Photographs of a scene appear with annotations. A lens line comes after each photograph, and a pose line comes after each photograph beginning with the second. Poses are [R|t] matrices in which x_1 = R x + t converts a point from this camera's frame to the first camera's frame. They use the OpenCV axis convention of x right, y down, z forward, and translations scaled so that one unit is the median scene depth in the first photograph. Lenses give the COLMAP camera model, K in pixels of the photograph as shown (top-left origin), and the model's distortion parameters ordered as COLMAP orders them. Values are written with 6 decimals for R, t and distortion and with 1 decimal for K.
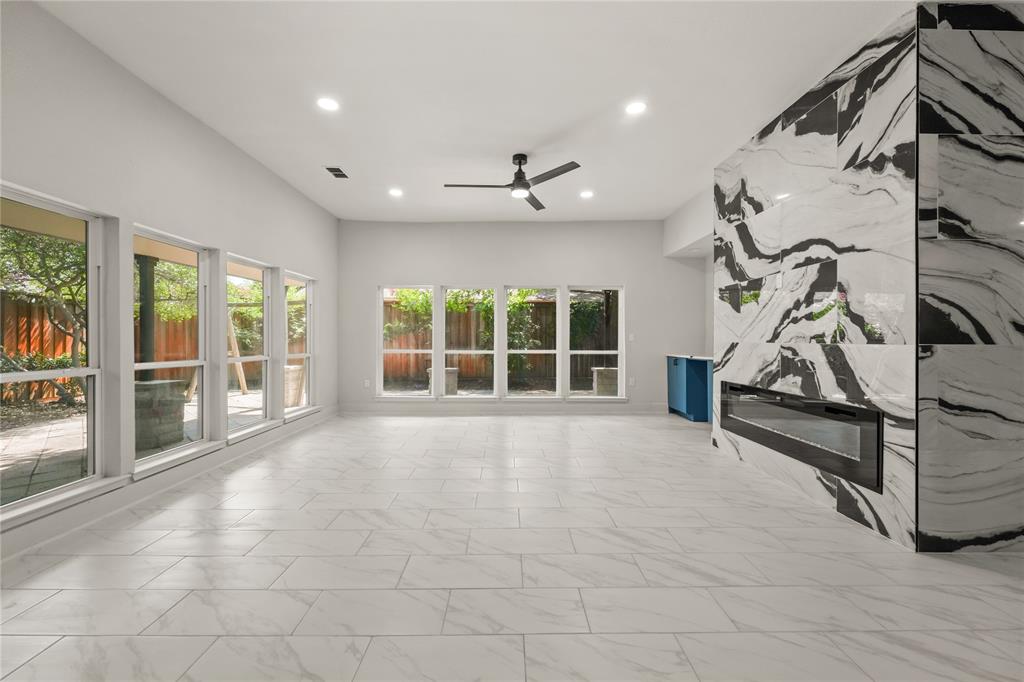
lens RADIAL K [[417.7, 0, 516.8], [0, 417.7, 334.3], [0, 0, 1]] dist [0.002257, 0.000378]
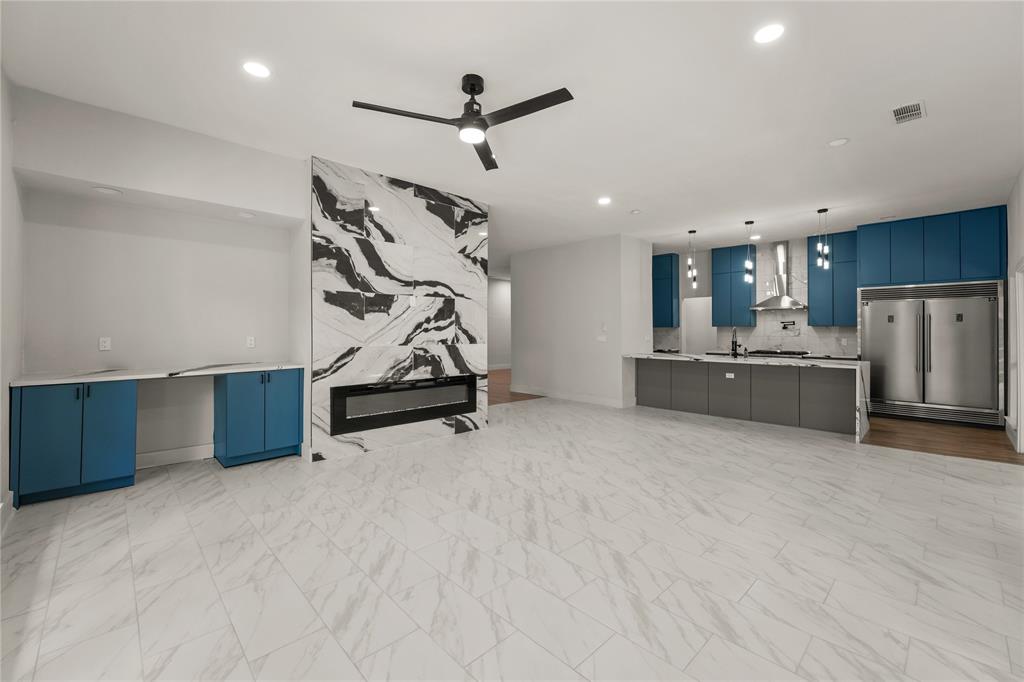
lens RADIAL K [[417.7, 0, 513.8], [0, 417.7, 332.2], [0, 0, 1]] dist [0.002257, 0.000378]
pose [[-0.670727, -0.004600, 0.741690, -0.717474], [-0.010999, 0.999933, -0.003745, -0.024847], [-0.741622, -0.010669, -0.670733, 1.876948]]
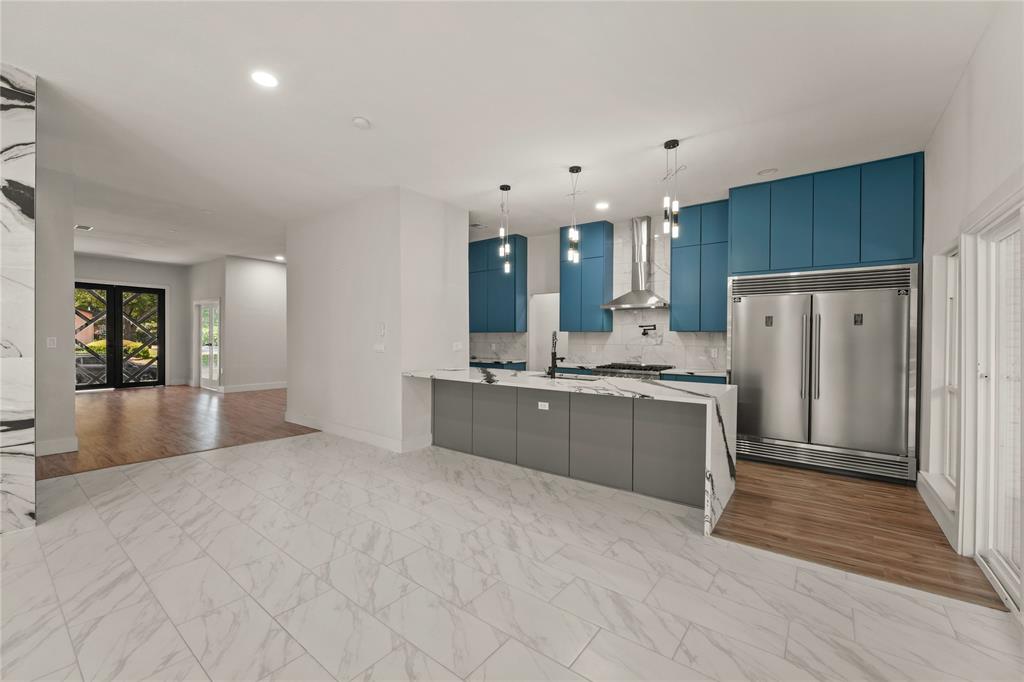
lens RADIAL K [[417.7, 0, 498.8], [0, 417.7, 344.3], [0, 0, 1]] dist [0.002257, 0.000378]
pose [[-0.768434, -0.018798, 0.639653, -0.638600], [-0.017695, 0.999810, 0.008125, -0.034421], [-0.639685, -0.005075, -0.768621, 0.796924]]
